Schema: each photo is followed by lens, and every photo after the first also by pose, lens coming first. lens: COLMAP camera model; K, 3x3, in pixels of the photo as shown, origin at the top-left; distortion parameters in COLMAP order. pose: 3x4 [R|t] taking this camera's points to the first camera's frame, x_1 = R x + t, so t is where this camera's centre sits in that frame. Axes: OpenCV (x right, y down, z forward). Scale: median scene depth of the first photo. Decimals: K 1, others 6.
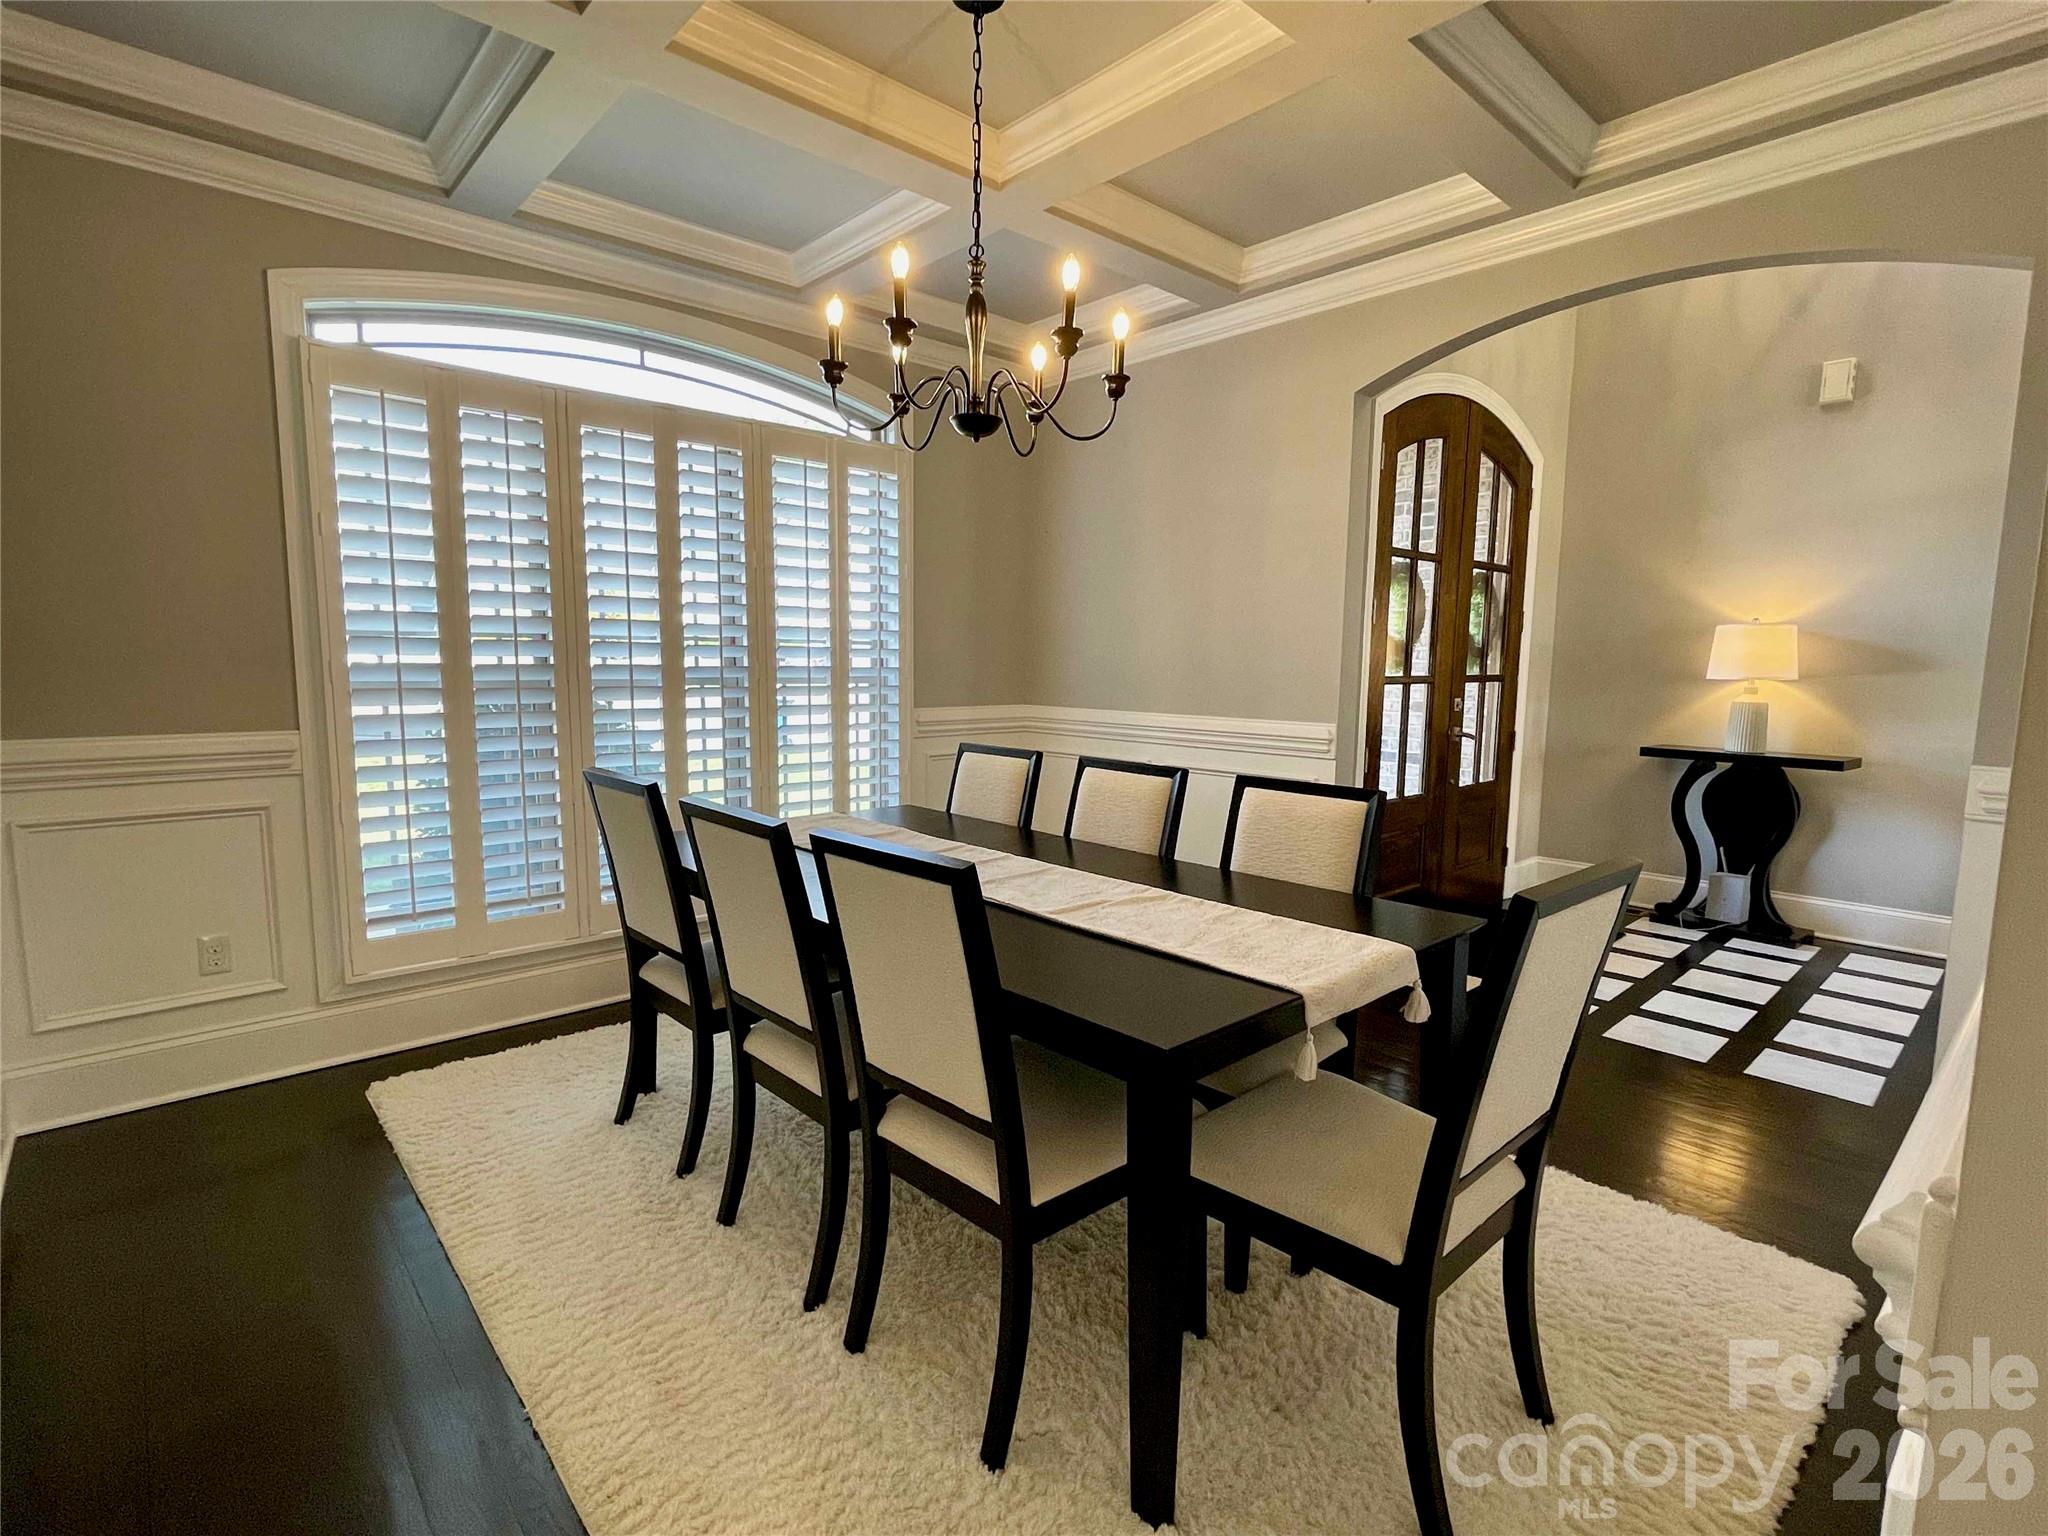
lens RADIAL K [[994.4, 0, 1025.5], [0, 994.4, 762.5], [0, 0, 1]] dist [-0.001124, -0.000111]
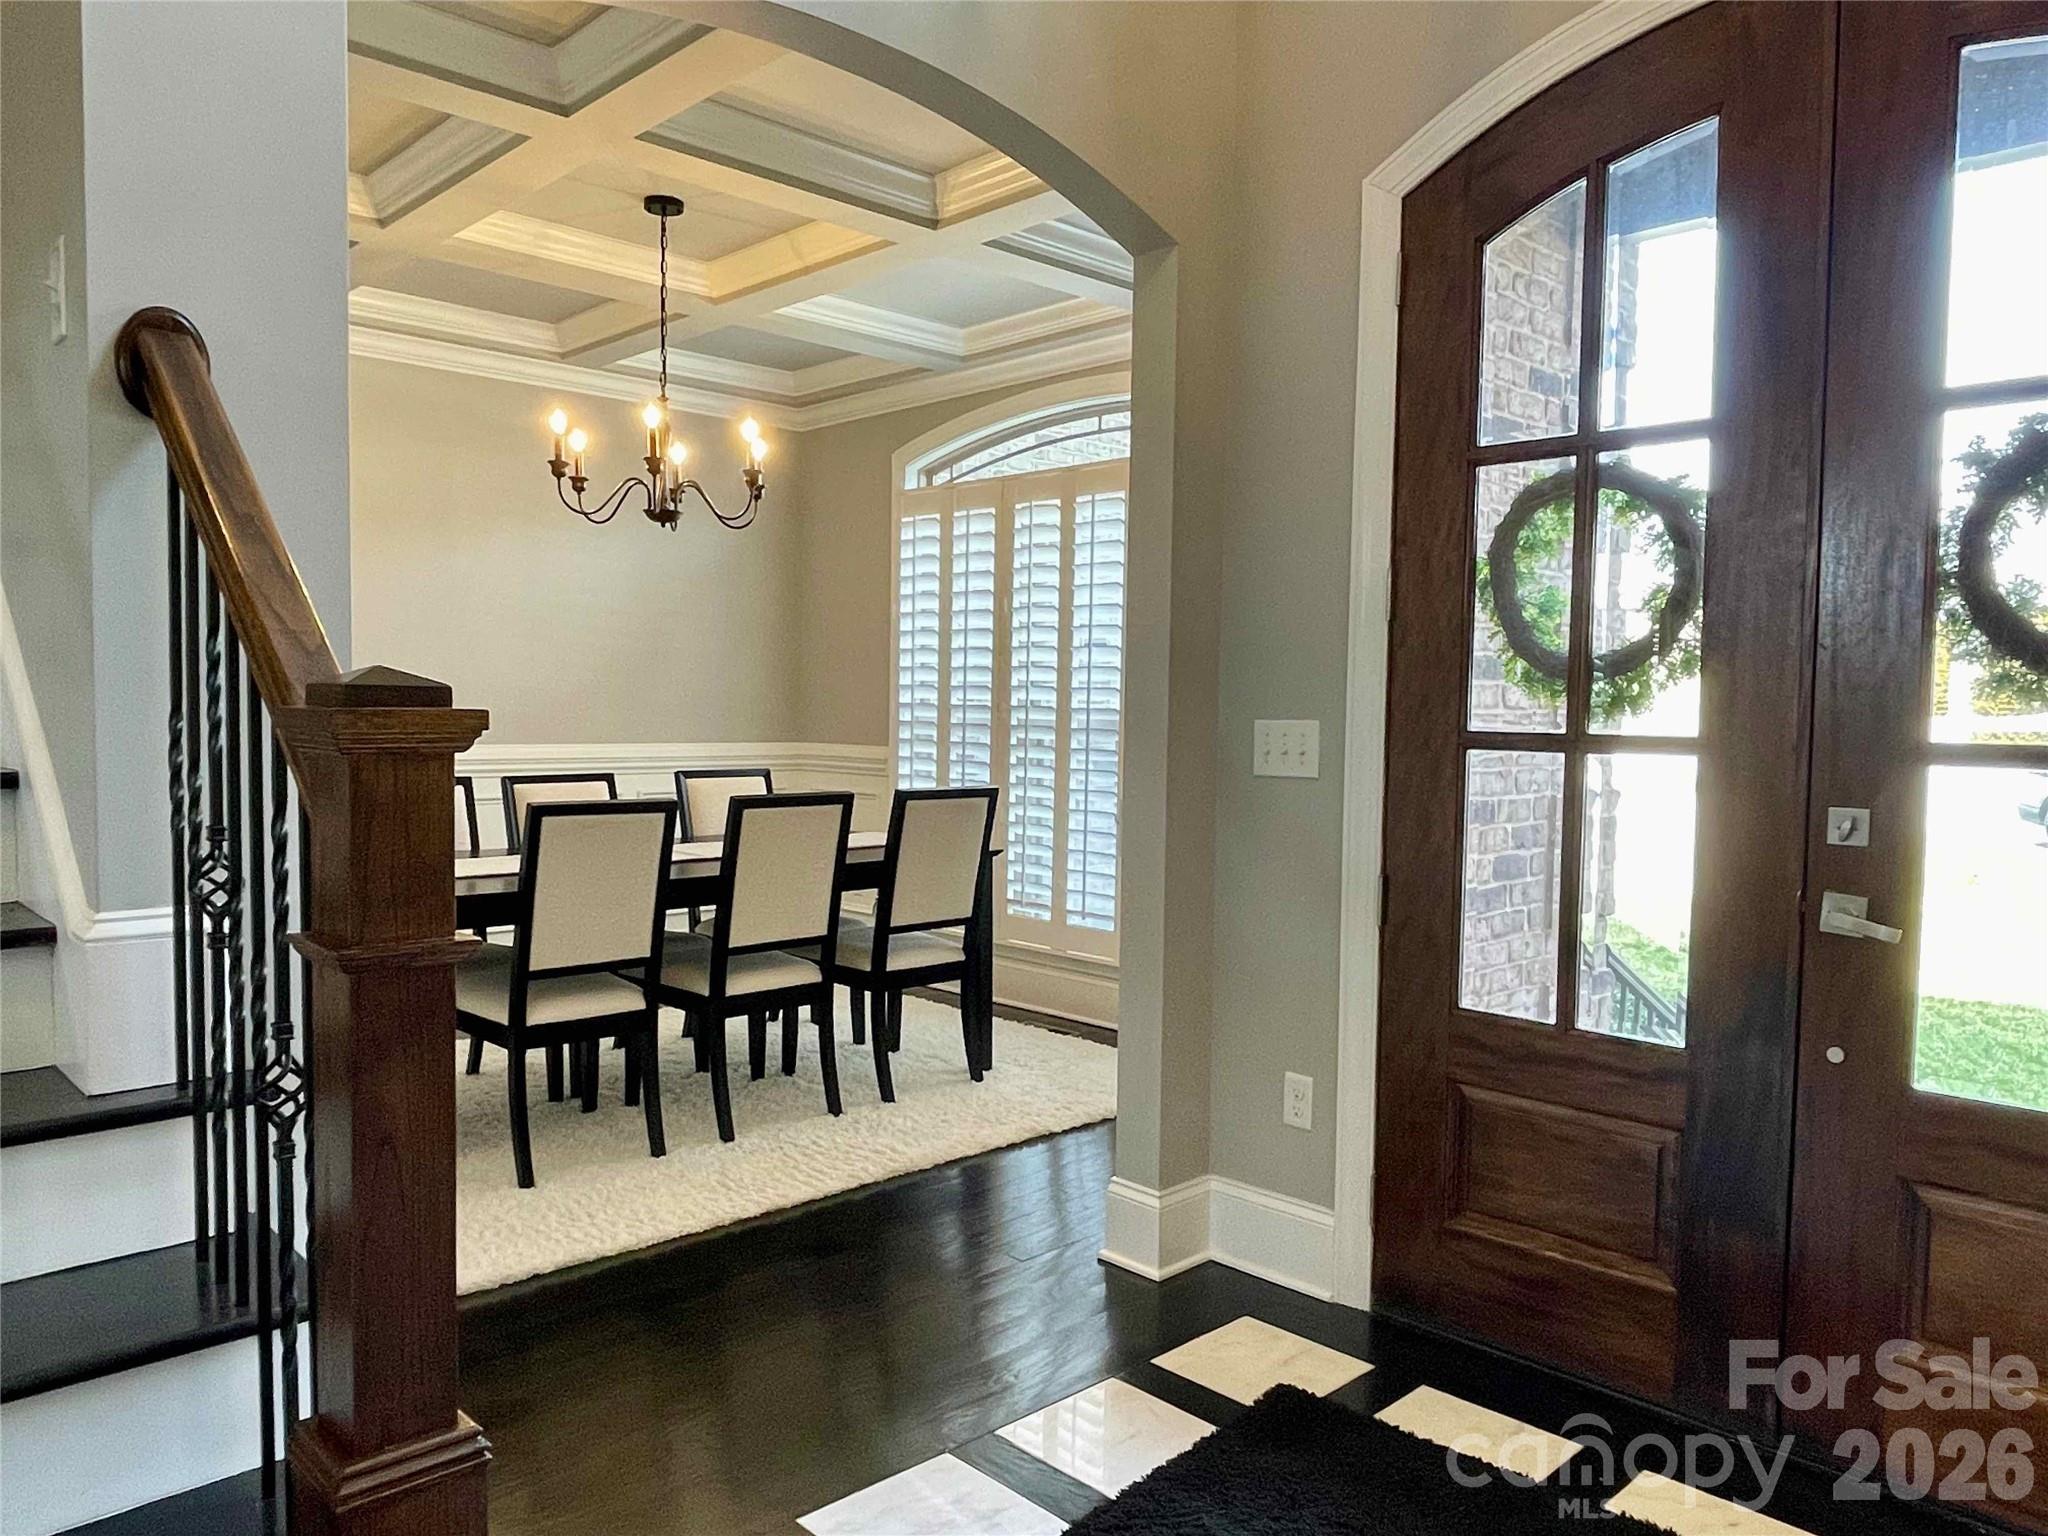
lens RADIAL K [[1443.7, 0, 1023.2], [0, 1443.7, 776.4], [0, 0, 1]] dist [0.001111, 0.000089]
pose [[0.025982, 0.043443, -0.998718, 1.232591], [-0.125399, 0.991305, 0.039859, -0.080234], [0.991766, 0.124203, 0.031204, 0.942386]]
